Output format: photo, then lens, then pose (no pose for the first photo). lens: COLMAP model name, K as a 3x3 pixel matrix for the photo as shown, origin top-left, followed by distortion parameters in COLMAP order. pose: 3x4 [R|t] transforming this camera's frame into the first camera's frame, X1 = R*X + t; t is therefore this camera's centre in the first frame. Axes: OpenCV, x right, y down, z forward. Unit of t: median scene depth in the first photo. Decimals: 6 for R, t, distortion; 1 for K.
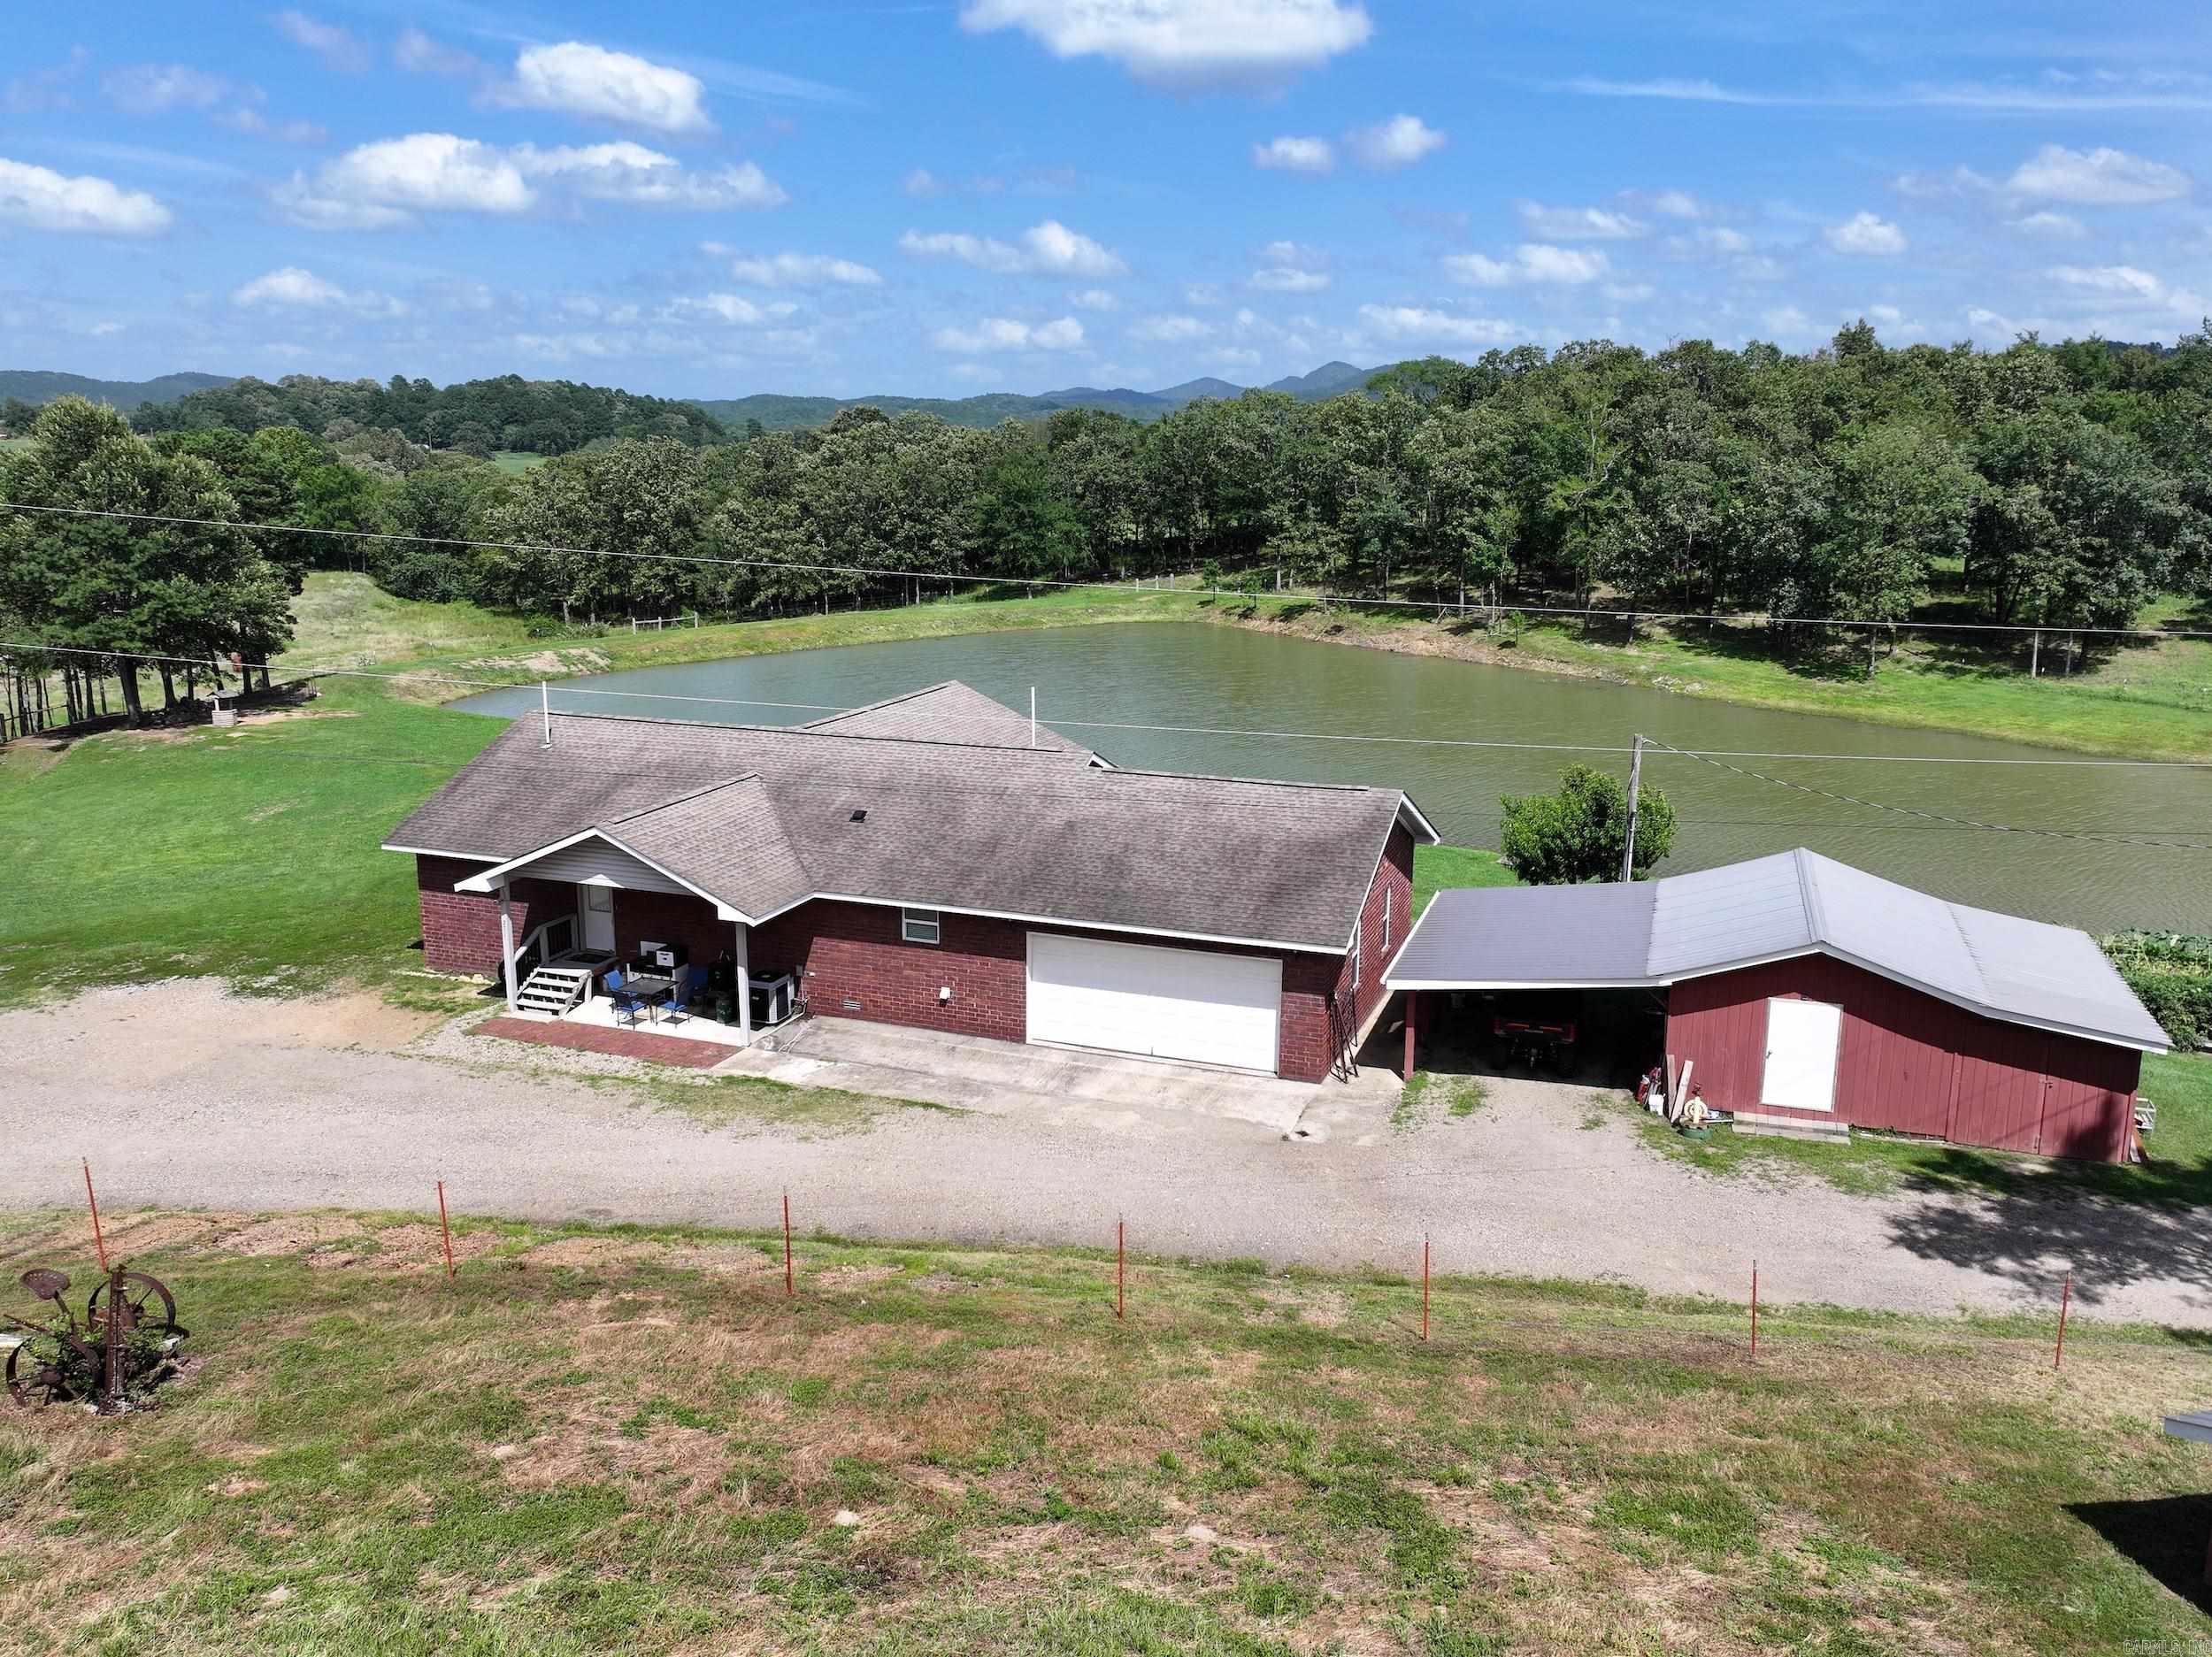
lens RADIAL K [[1739.3, 0, 1107.3], [0, 1739.3, 802.9], [0, 0, 1]] dist [0.015396, -0.000739]
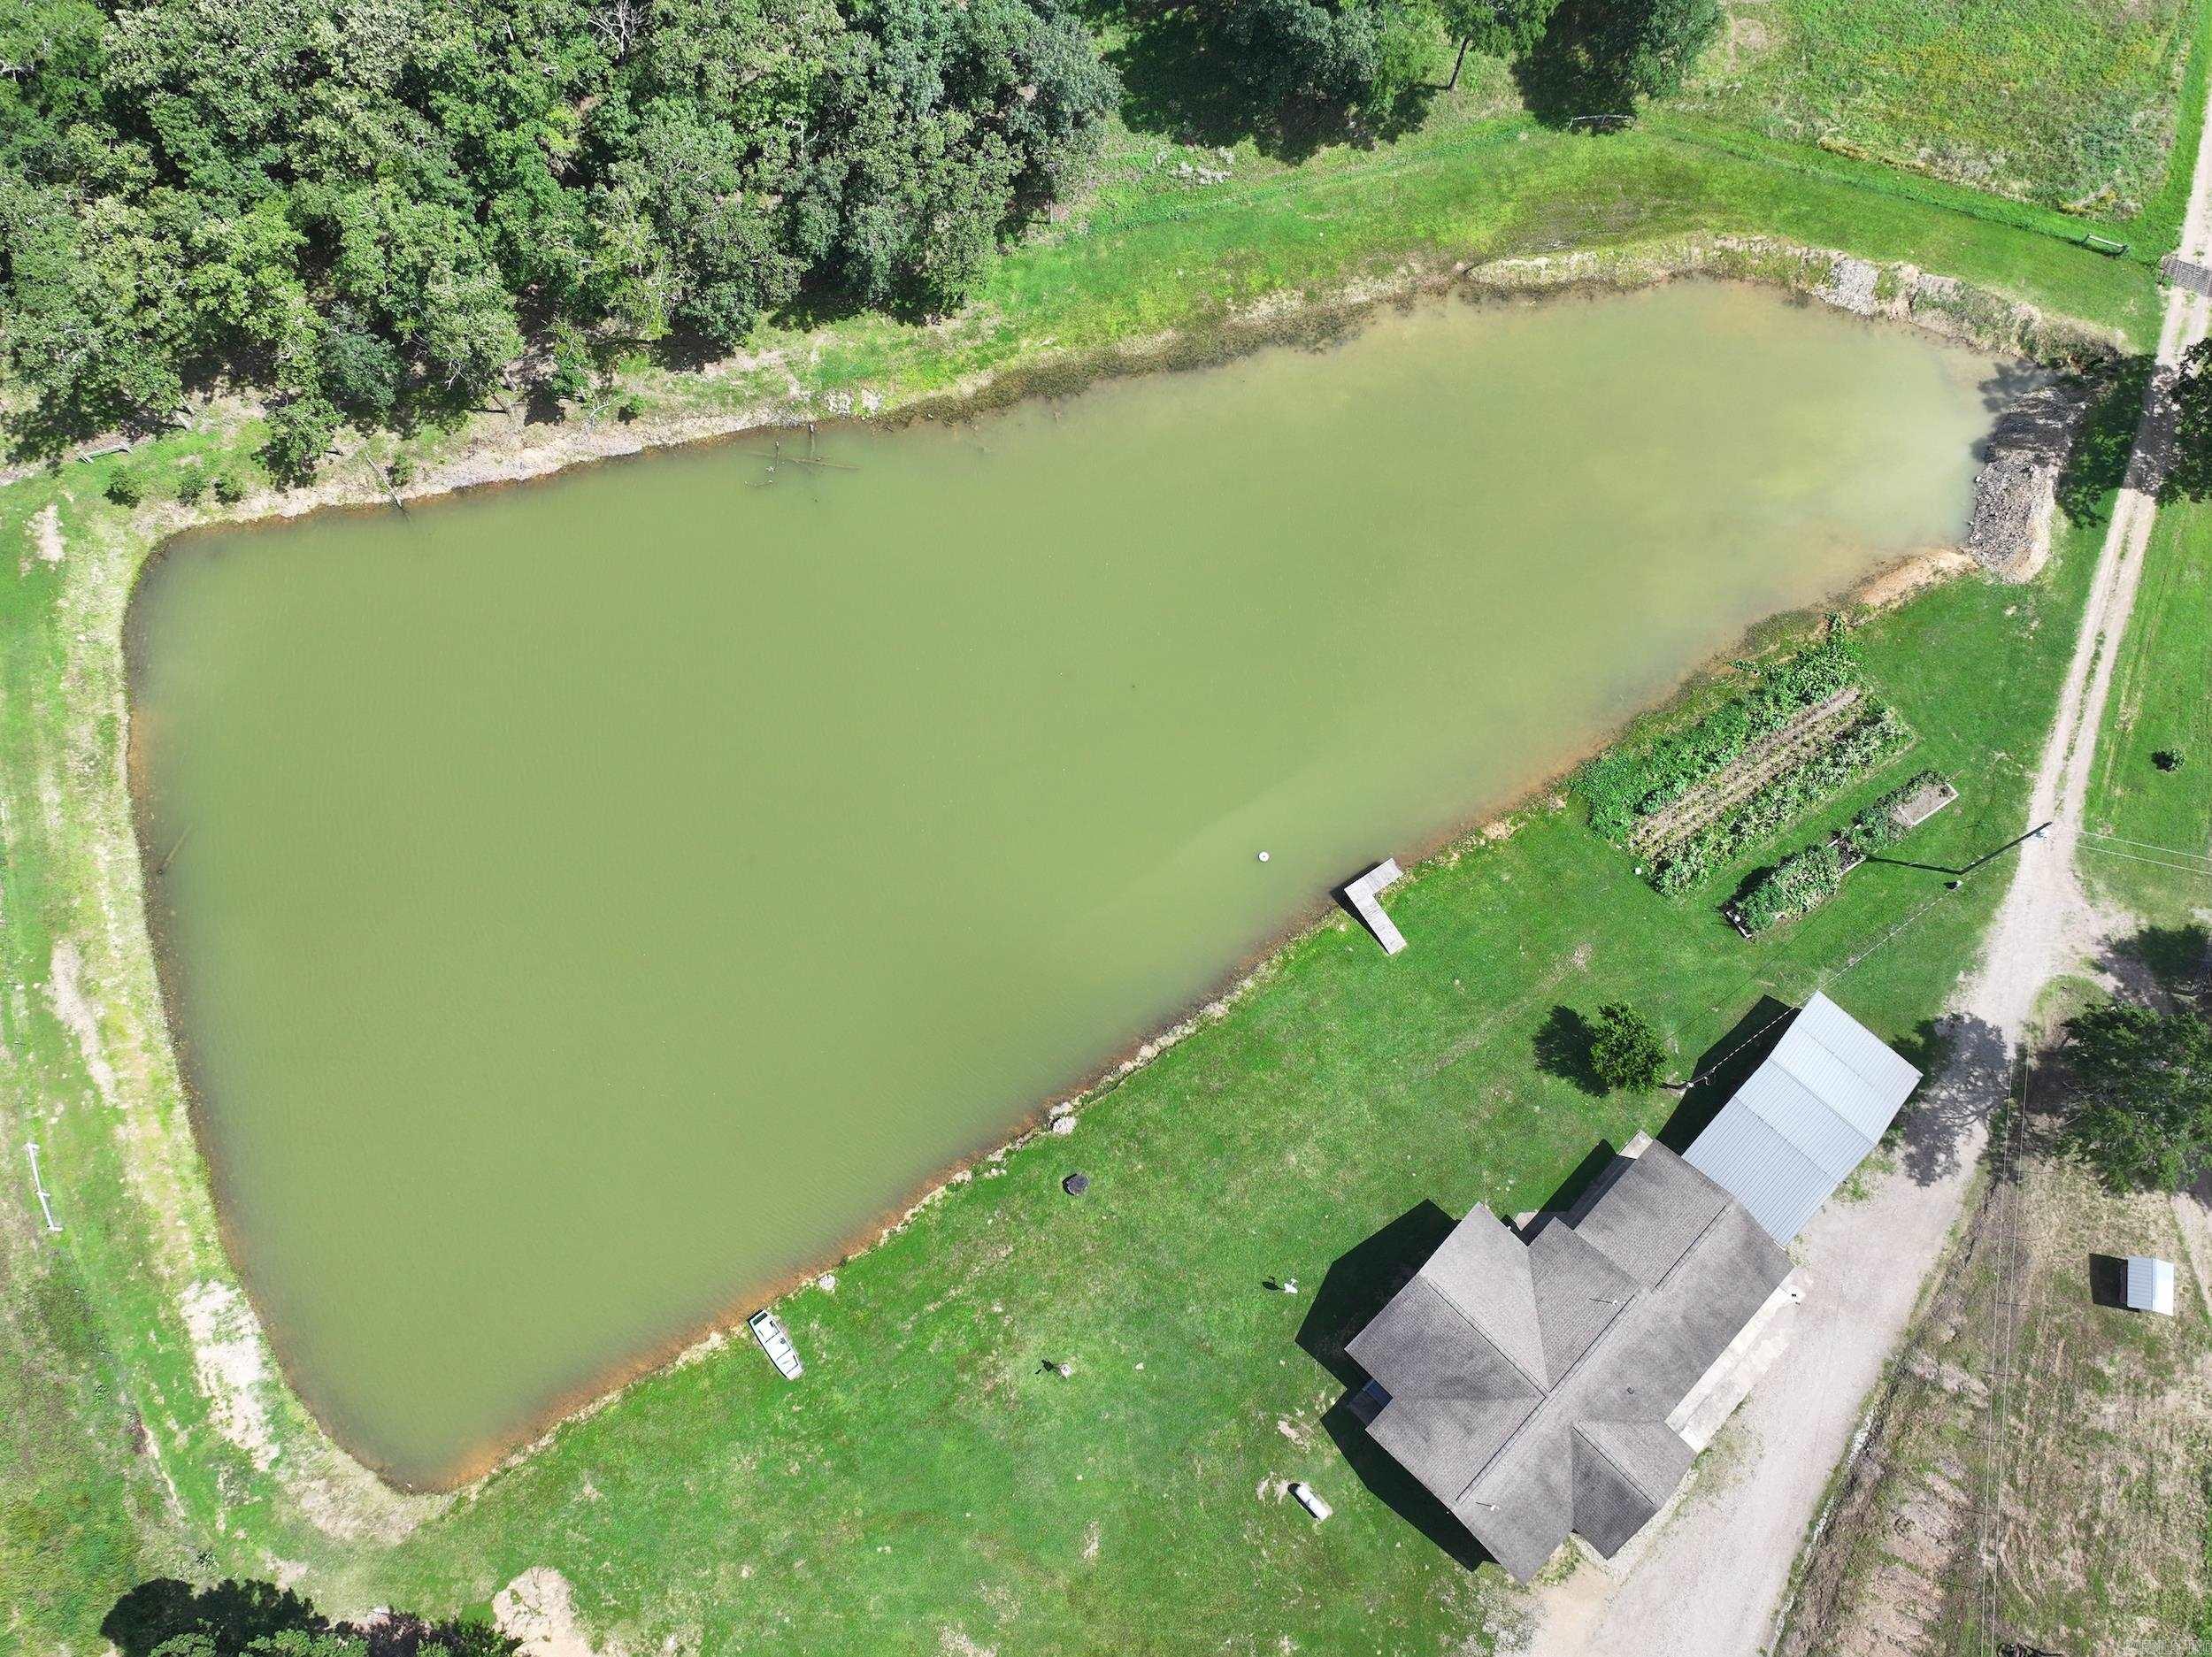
lens RADIAL K [[1734.3, 0, 1106.0], [0, 1734.3, 828.5], [0, 0, 1]] dist [0.010516, 0.001768]
pose [[0.405929, -0.871076, 0.276493, -0.456866], [0.191460, 0.376882, 0.906258, -2.800244], [-0.893625, -0.314939, 0.319763, 1.215761]]
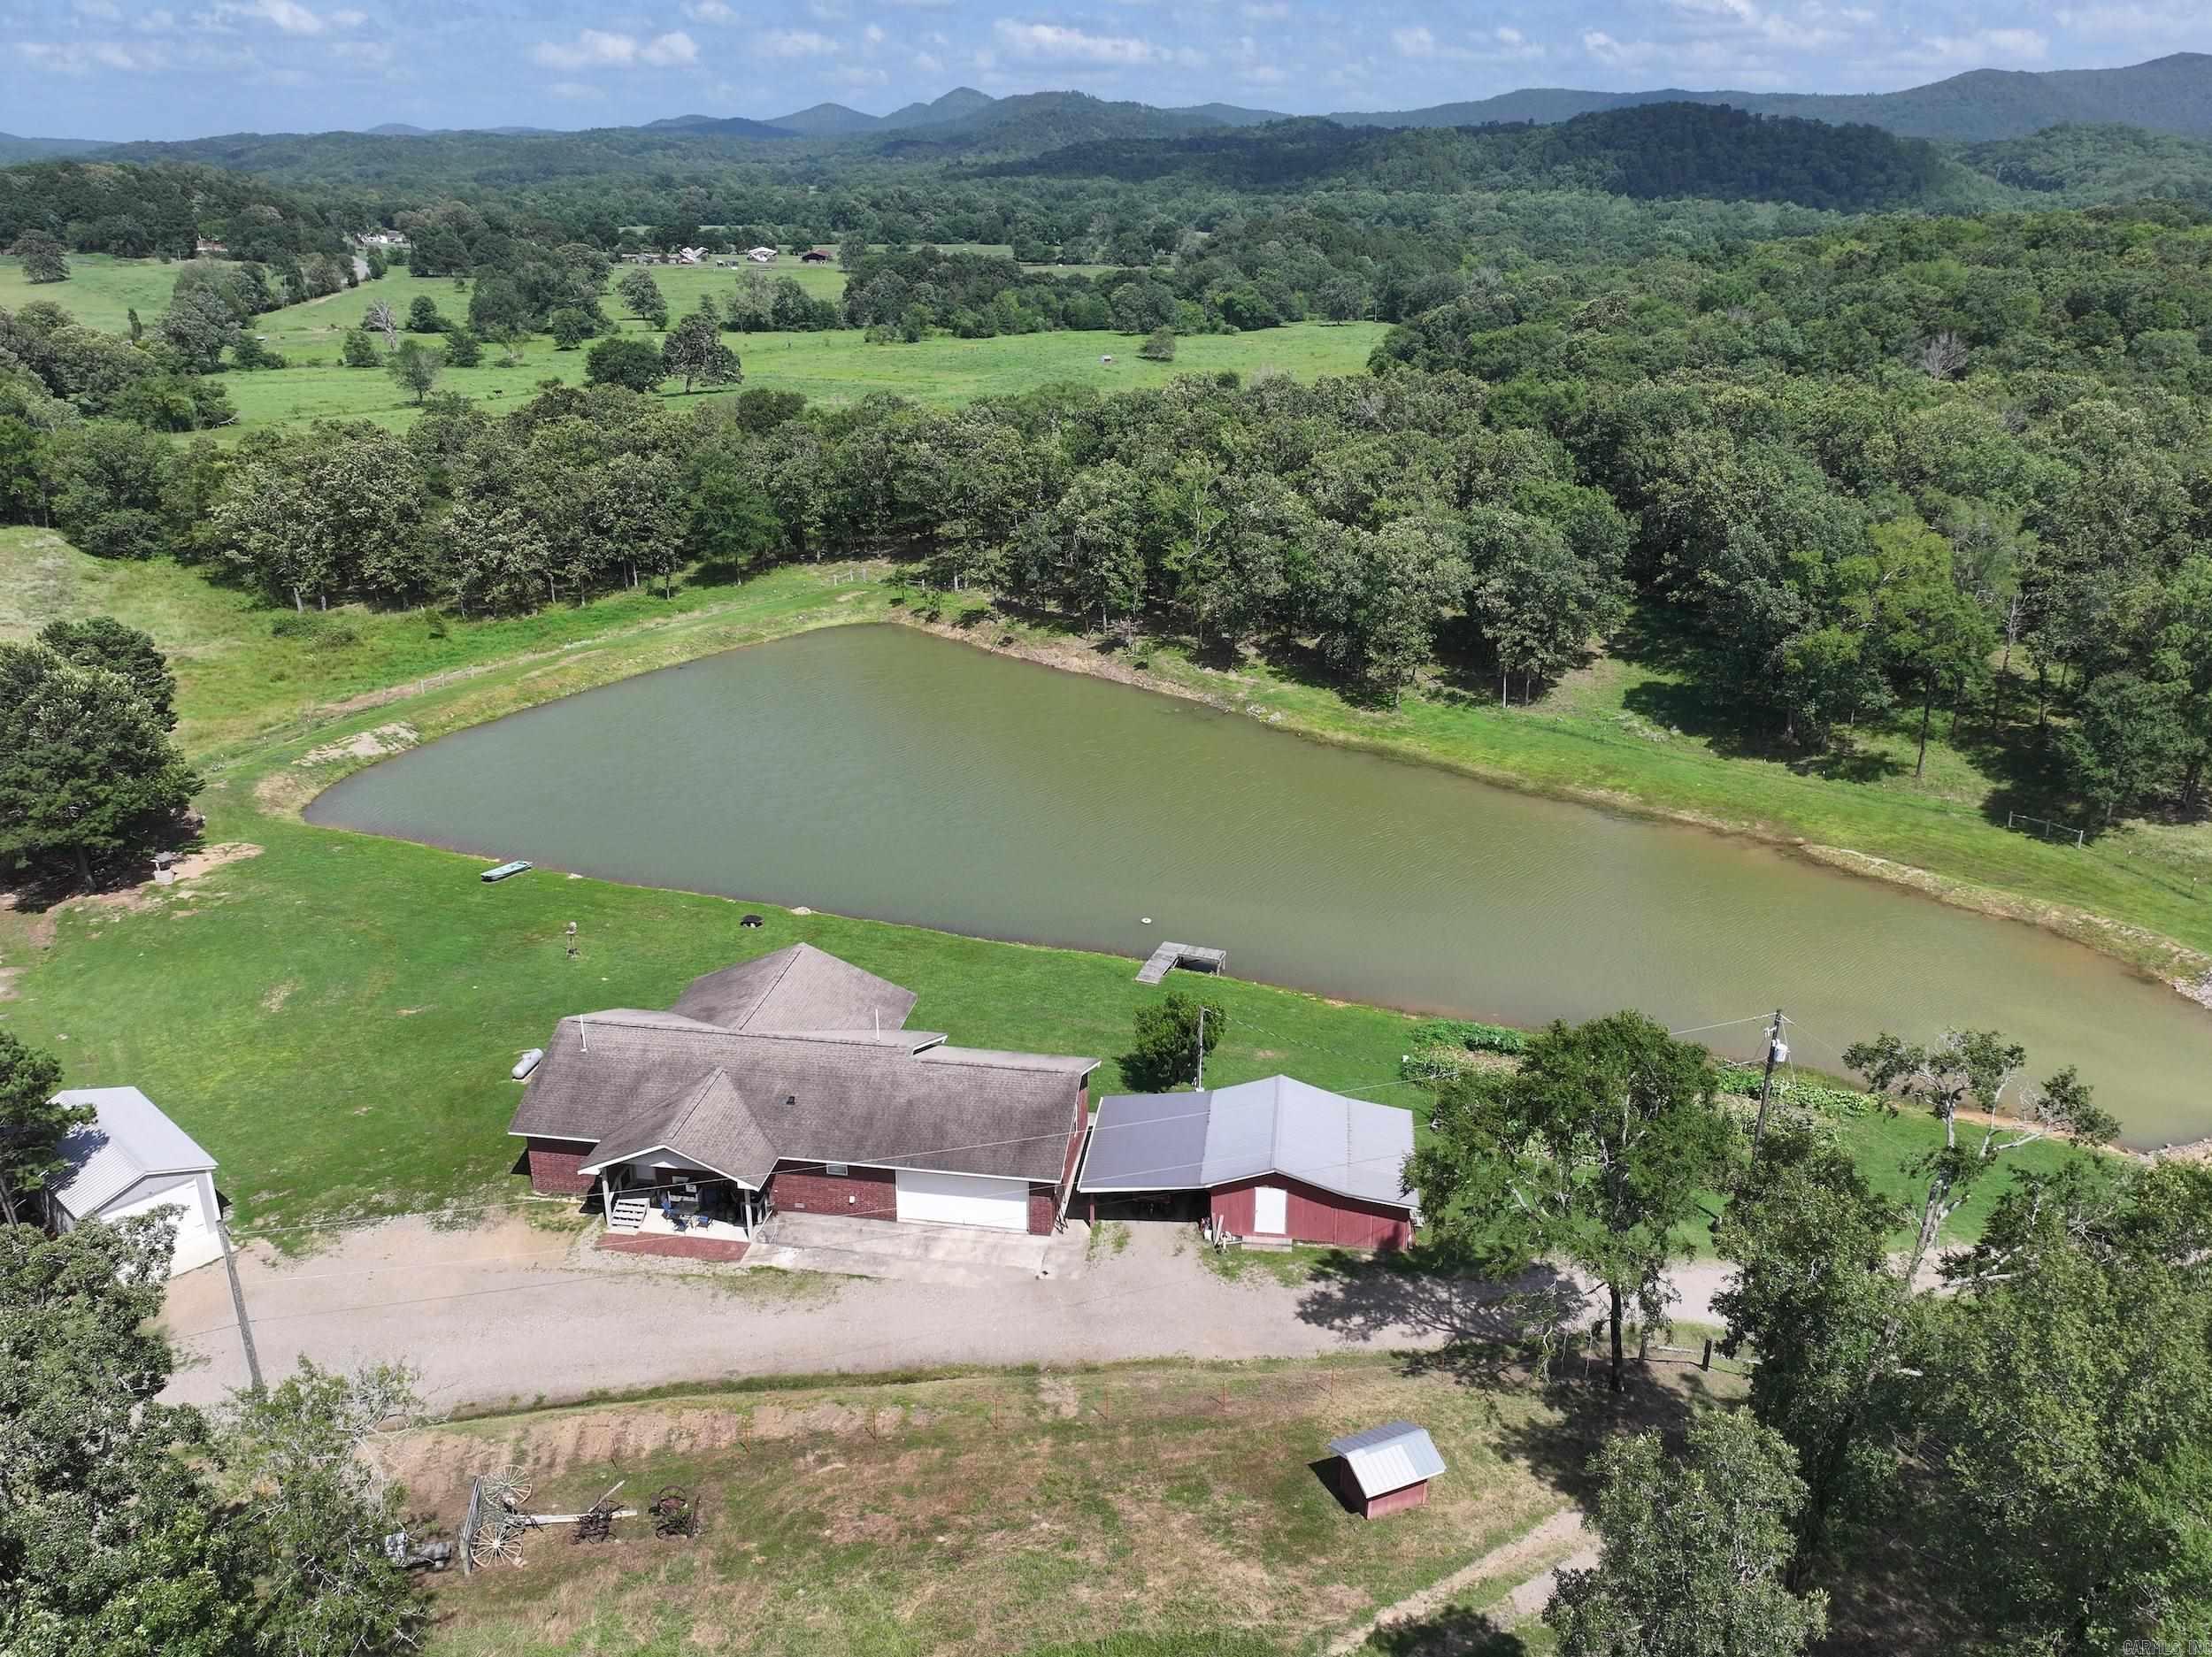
lens RADIAL K [[1734.3, 0, 1106.0], [0, 1734.3, 828.5], [0, 0, 1]] dist [0.010516, 0.001768]
pose [[0.979588, -0.075665, 0.186233, -0.147556], [0.045288, 0.985707, 0.162270, -0.602724], [-0.195849, -0.150524, 0.969013, -0.861061]]
